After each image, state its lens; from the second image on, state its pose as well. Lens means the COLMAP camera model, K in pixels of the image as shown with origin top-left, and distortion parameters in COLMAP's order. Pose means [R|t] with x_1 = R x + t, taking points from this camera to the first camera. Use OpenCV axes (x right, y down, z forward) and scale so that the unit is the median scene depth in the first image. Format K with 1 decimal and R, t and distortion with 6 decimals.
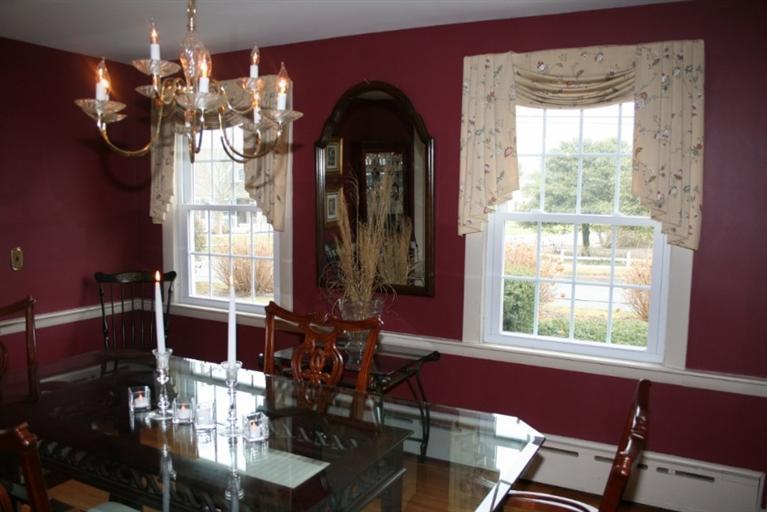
lens RADIAL K [[638.5, 0, 383.5], [0, 638.5, 256.0], [0, 0, 1]] dist [-0.171902, 0.169439]
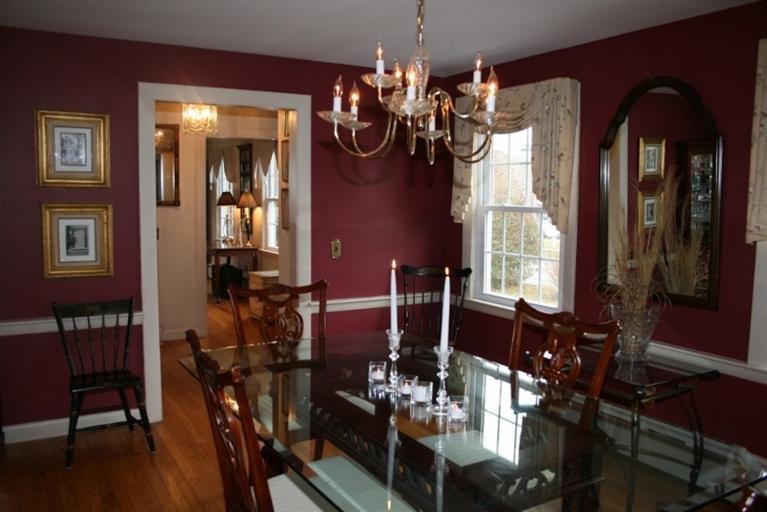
lens RADIAL K [[638.5, 0, 383.5], [0, 638.5, 256.0], [0, 0, 1]] dist [-0.171902, 0.169439]
pose [[0.858103, 0.047225, -0.511301, 0.119958], [-0.051287, 0.998665, 0.006167, 0.006303], [0.510910, 0.020931, 0.859380, 0.002356]]
